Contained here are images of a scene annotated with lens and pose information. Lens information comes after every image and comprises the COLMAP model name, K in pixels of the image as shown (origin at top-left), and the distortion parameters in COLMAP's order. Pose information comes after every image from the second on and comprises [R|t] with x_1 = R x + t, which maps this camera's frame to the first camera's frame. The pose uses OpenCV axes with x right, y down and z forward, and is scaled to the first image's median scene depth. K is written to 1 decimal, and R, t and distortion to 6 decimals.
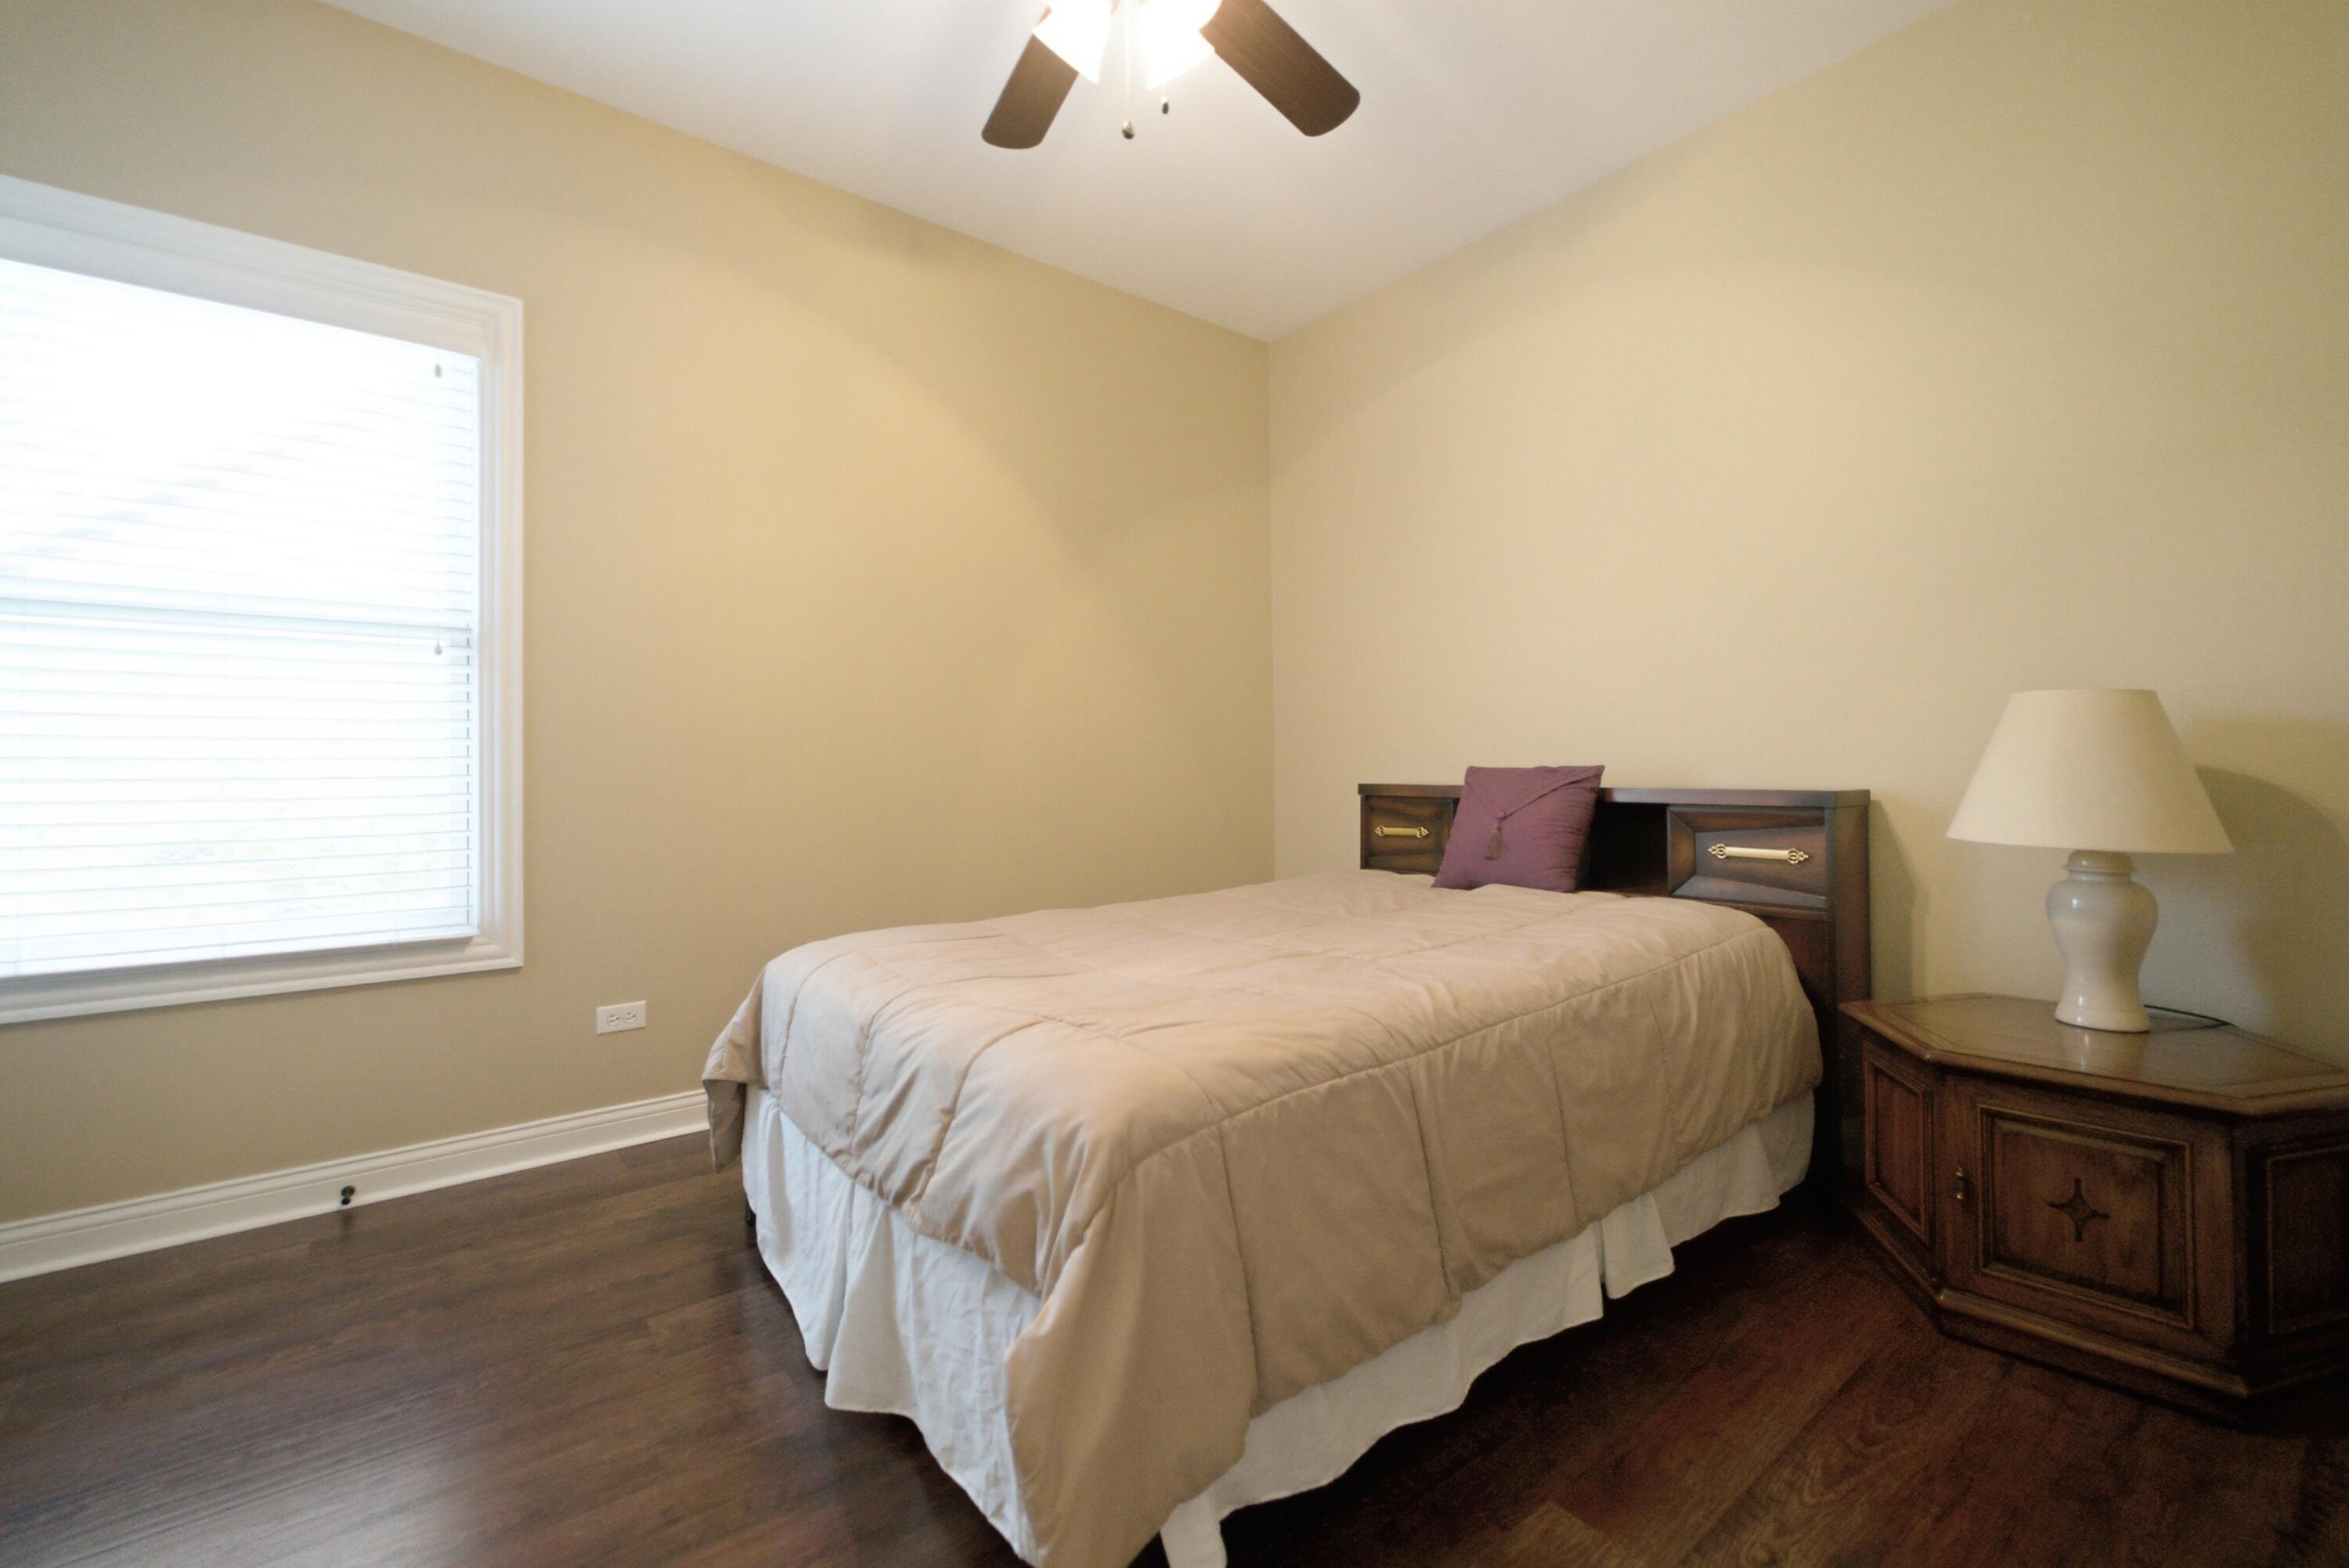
lens RADIAL K [[988.9, 0, 1174.5], [0, 988.9, 784.0], [0, 0, 1]] dist [-0.000126, -0.000018]
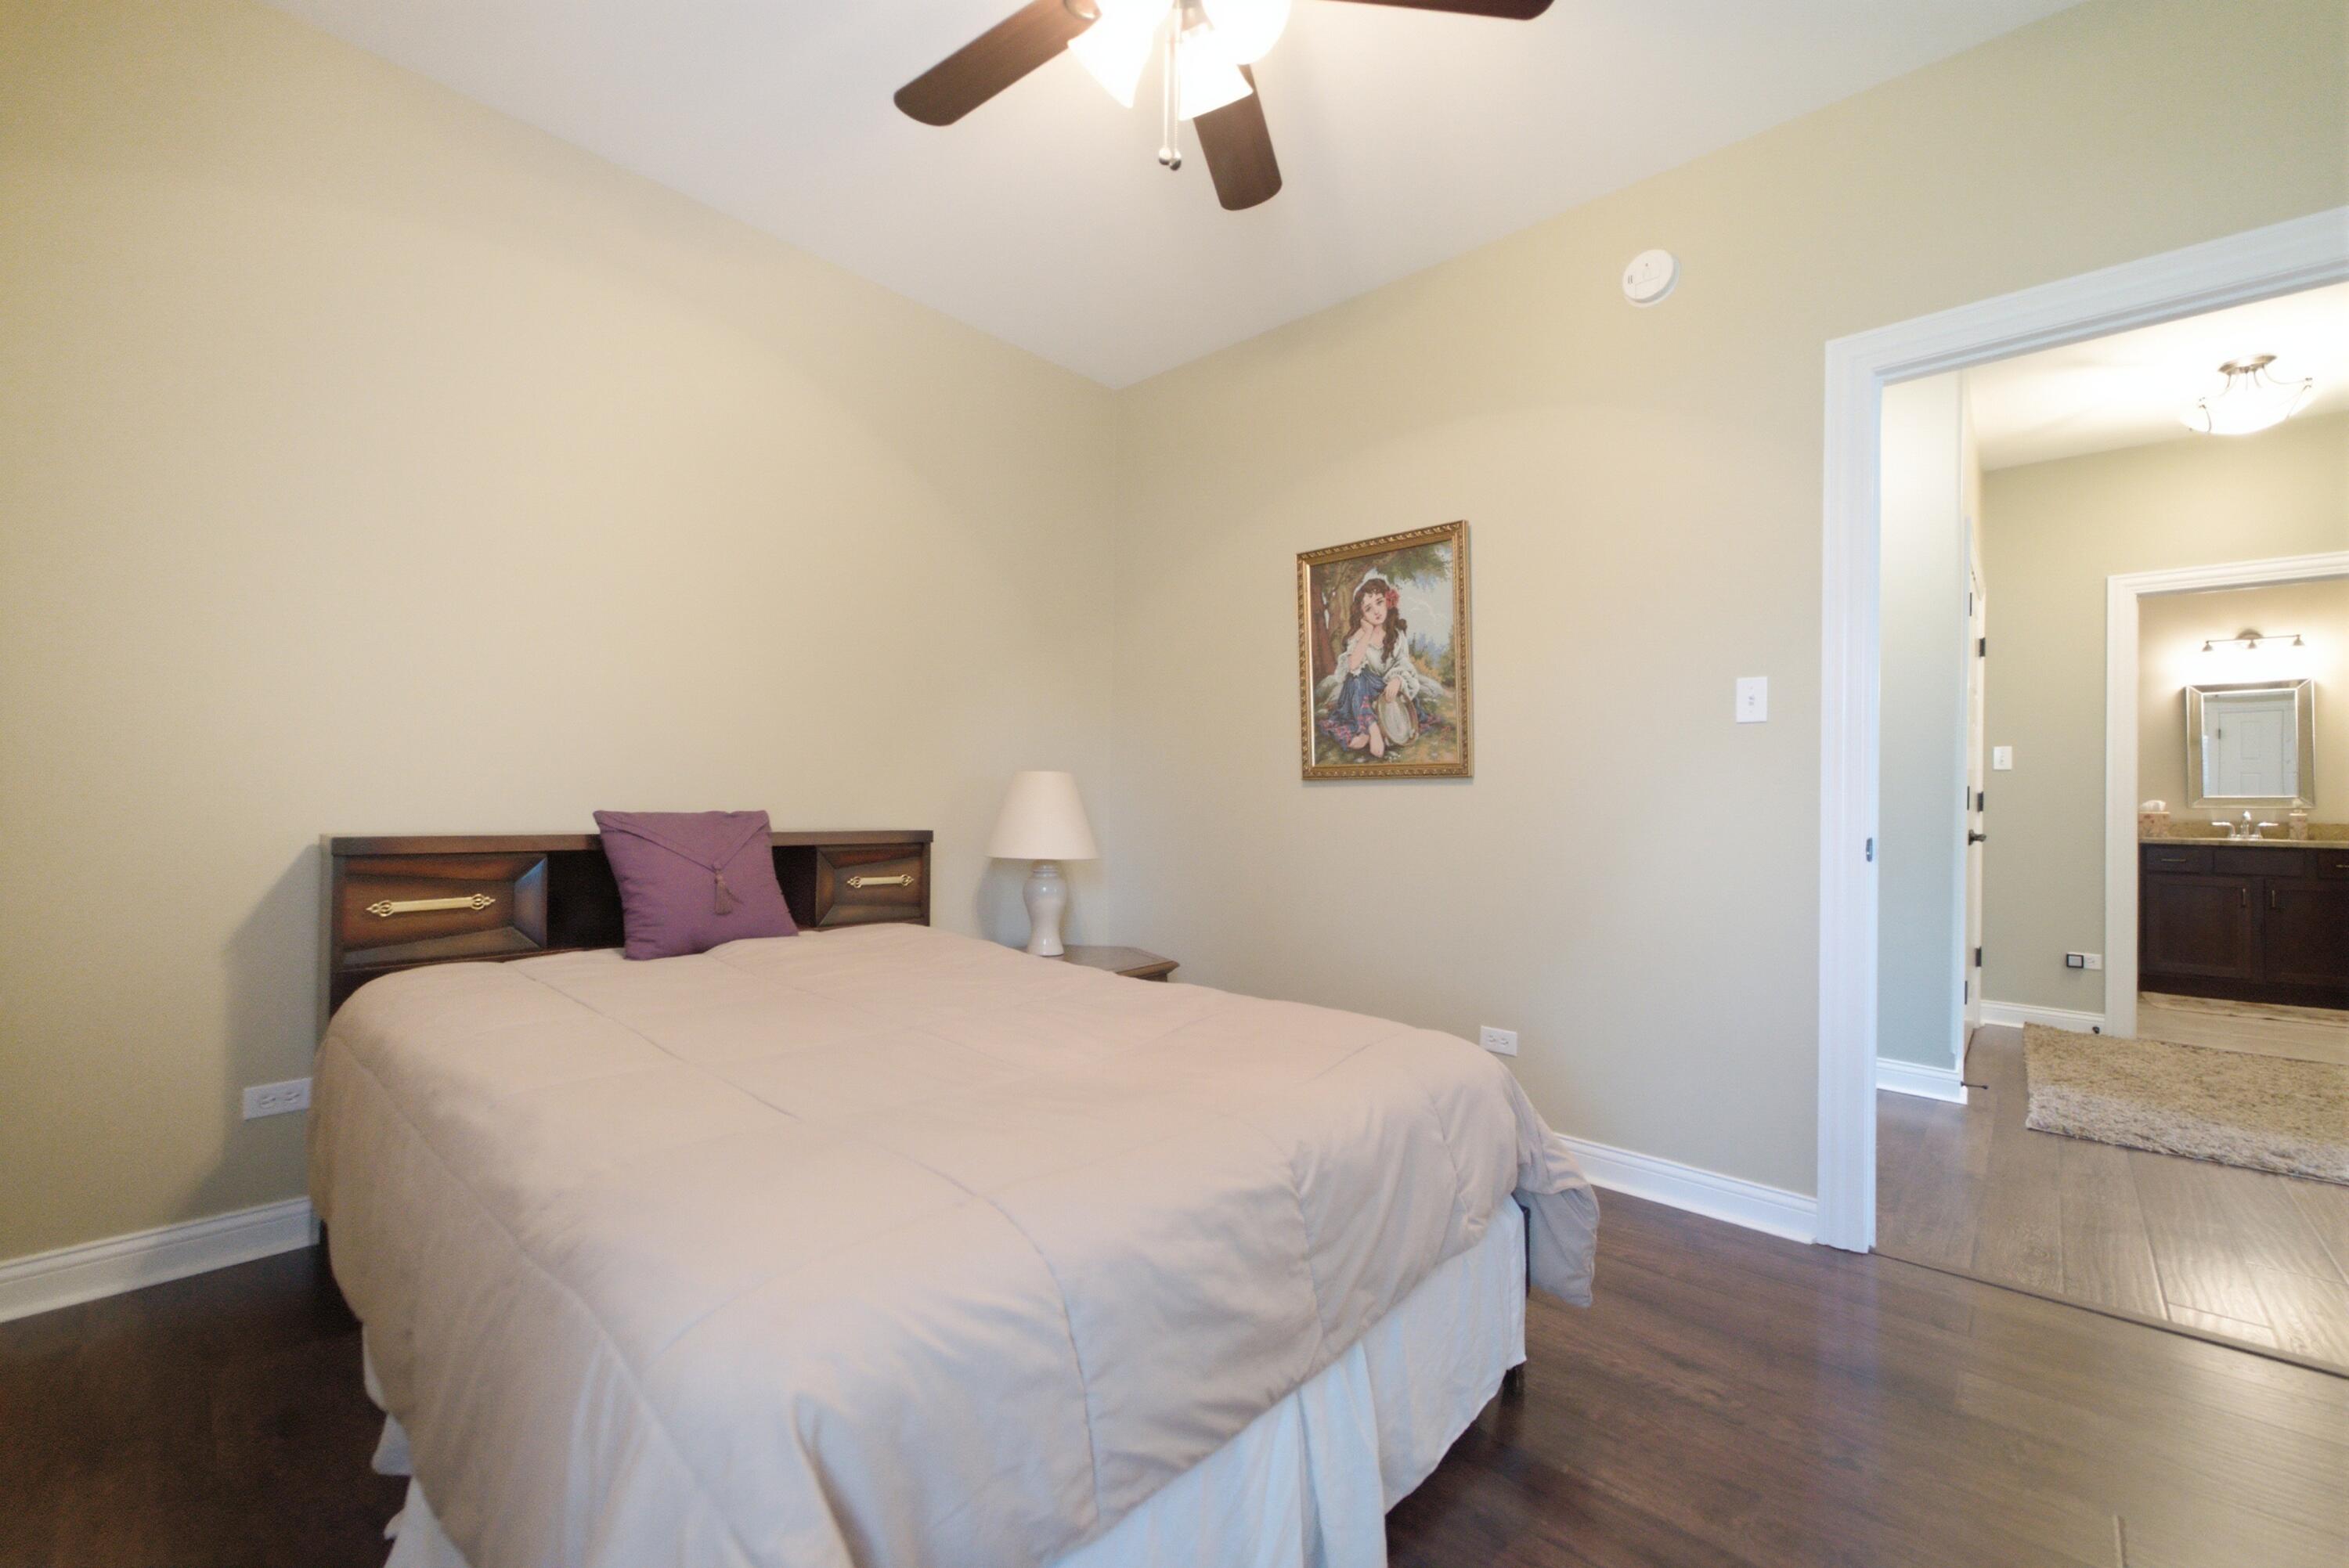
lens RADIAL K [[988.9, 0, 1174.5], [0, 988.9, 784.0], [0, 0, 1]] dist [-0.000126, -0.000018]
pose [[-0.144754, 0.024823, 0.989156, -0.670486], [0.006091, 0.999689, -0.024196, -0.019360], [-0.989449, 0.002522, -0.144860, 0.764100]]
